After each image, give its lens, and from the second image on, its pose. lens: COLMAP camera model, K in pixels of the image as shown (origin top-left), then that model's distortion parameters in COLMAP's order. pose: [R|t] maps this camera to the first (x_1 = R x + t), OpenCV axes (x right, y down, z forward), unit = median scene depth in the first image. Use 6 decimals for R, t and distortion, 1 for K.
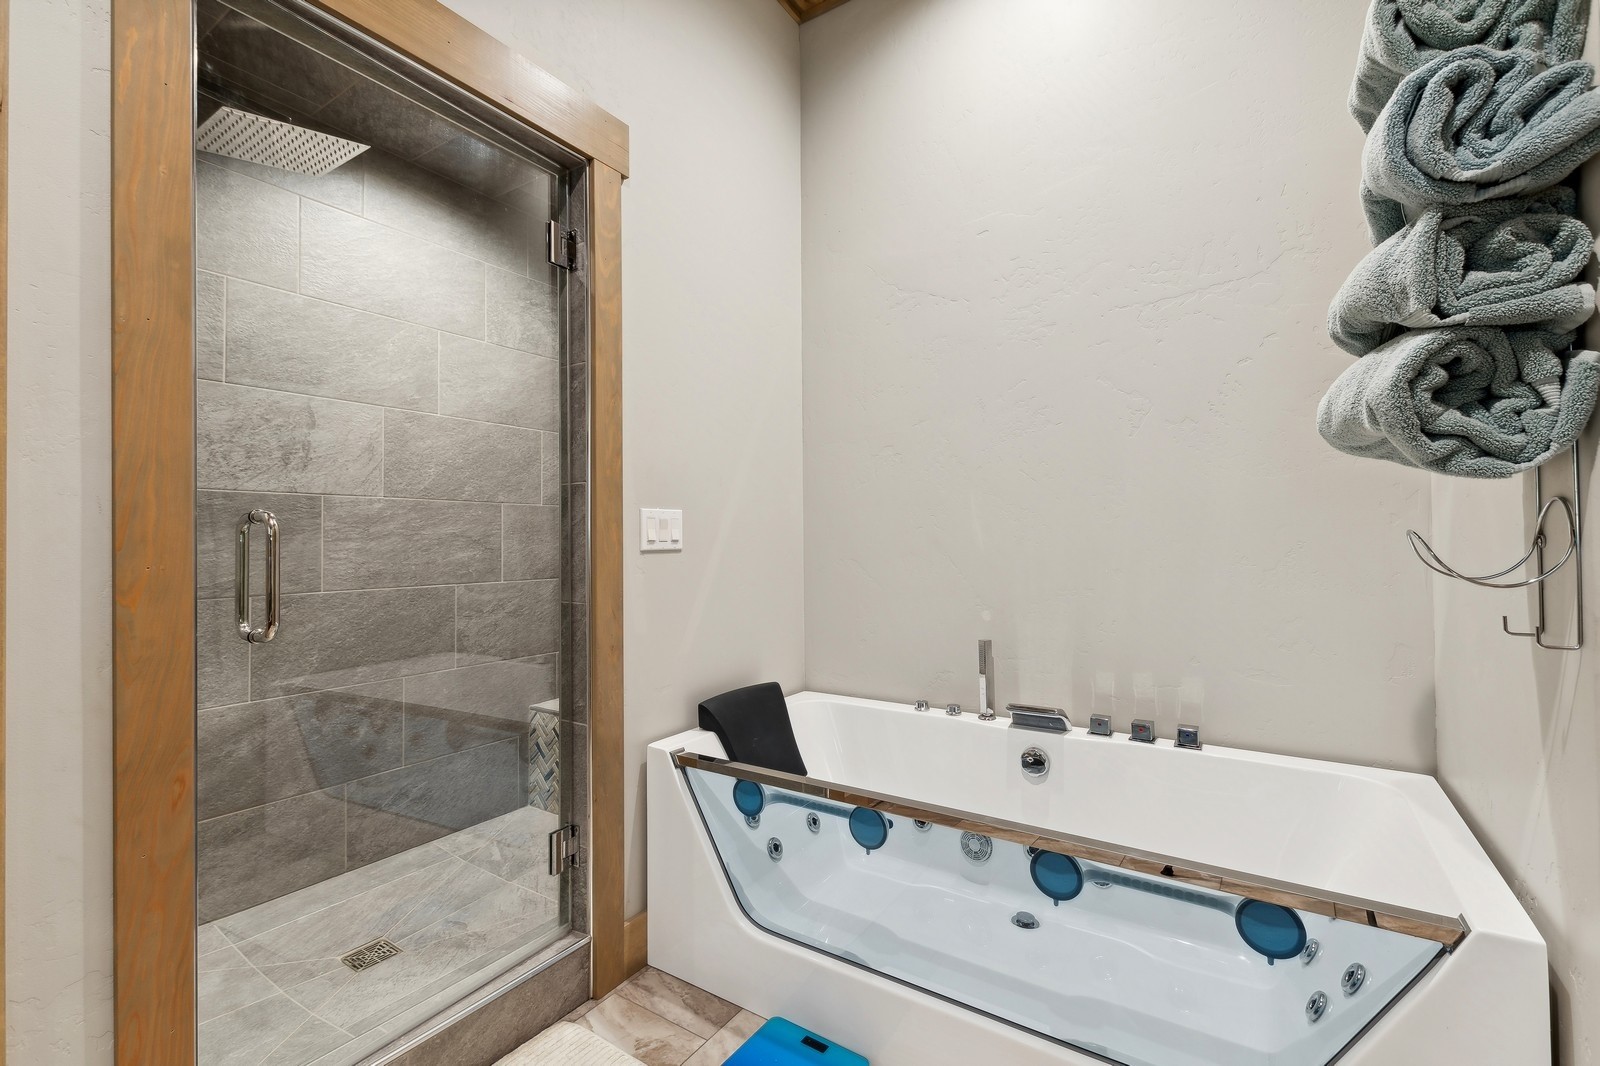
lens RADIAL K [[690.5, 0, 799.6], [0, 690.5, 528.0], [0, 0, 1]] dist [0.002939, 0.000033]
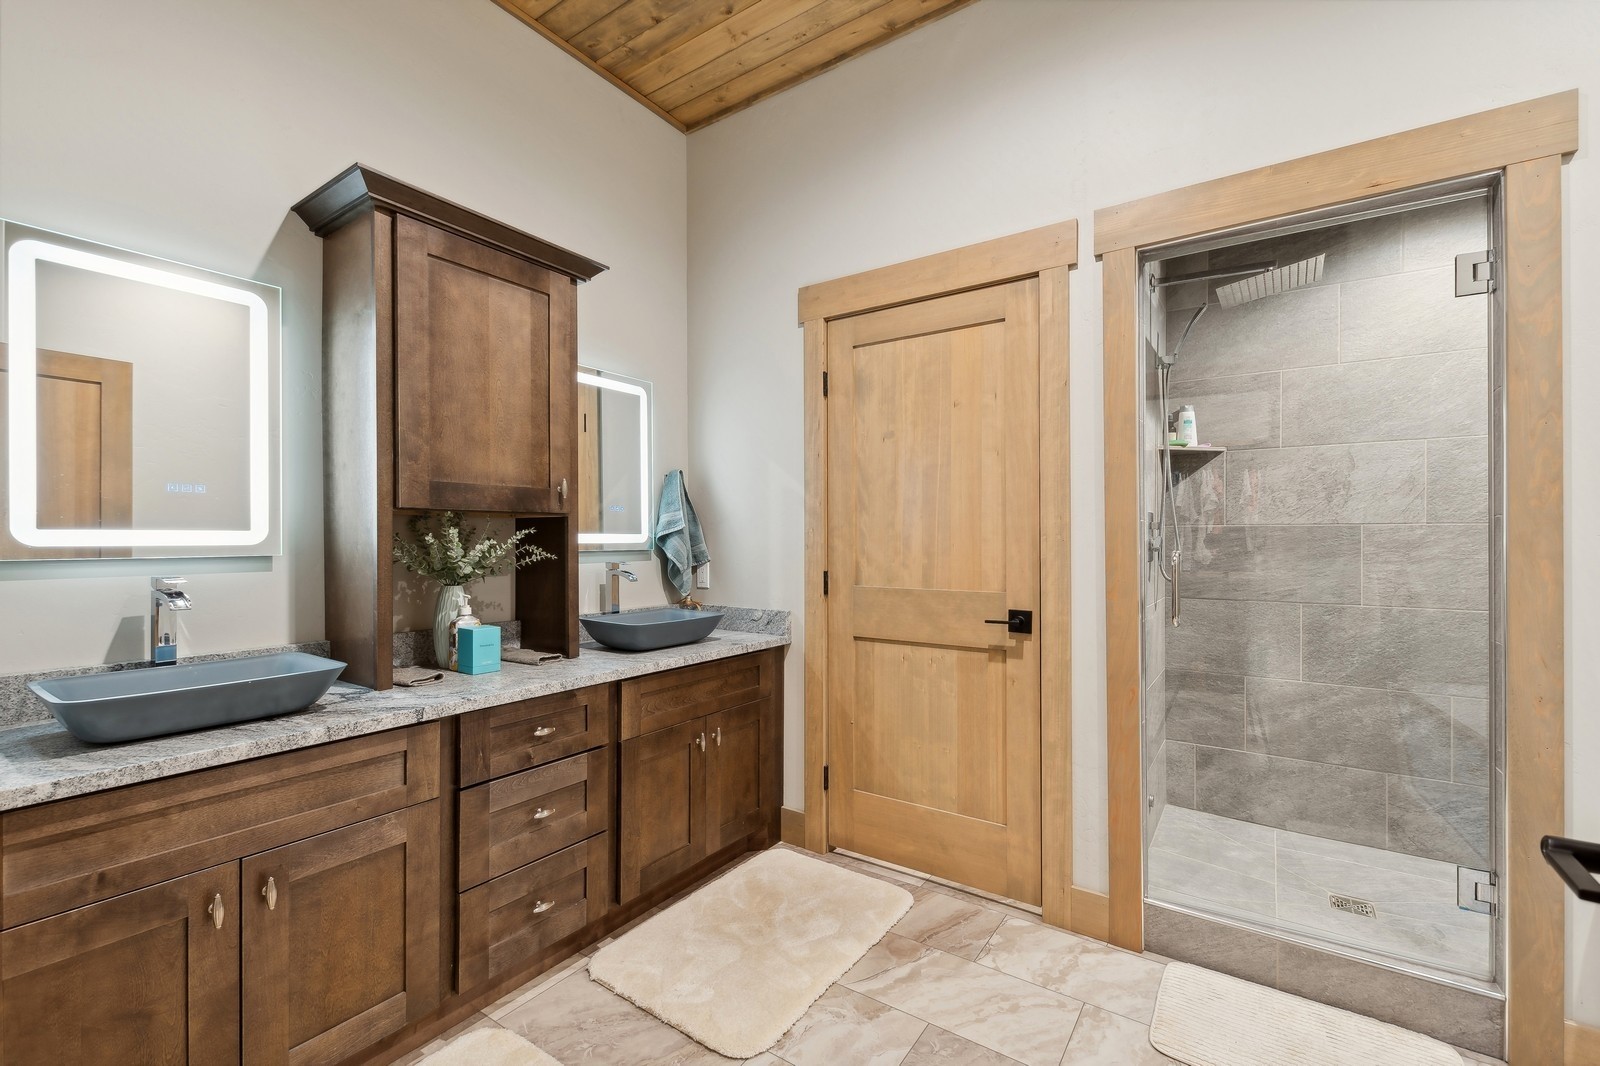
lens RADIAL K [[690.5, 0, 797.6], [0, 690.5, 537.3], [0, 0, 1]] dist [0.002939, 0.000033]
pose [[-0.022707, 0.001650, -0.999741, 0.546972], [0.014673, 0.999891, 0.001317, -0.042951], [0.999634, -0.014639, -0.022729, 0.051446]]
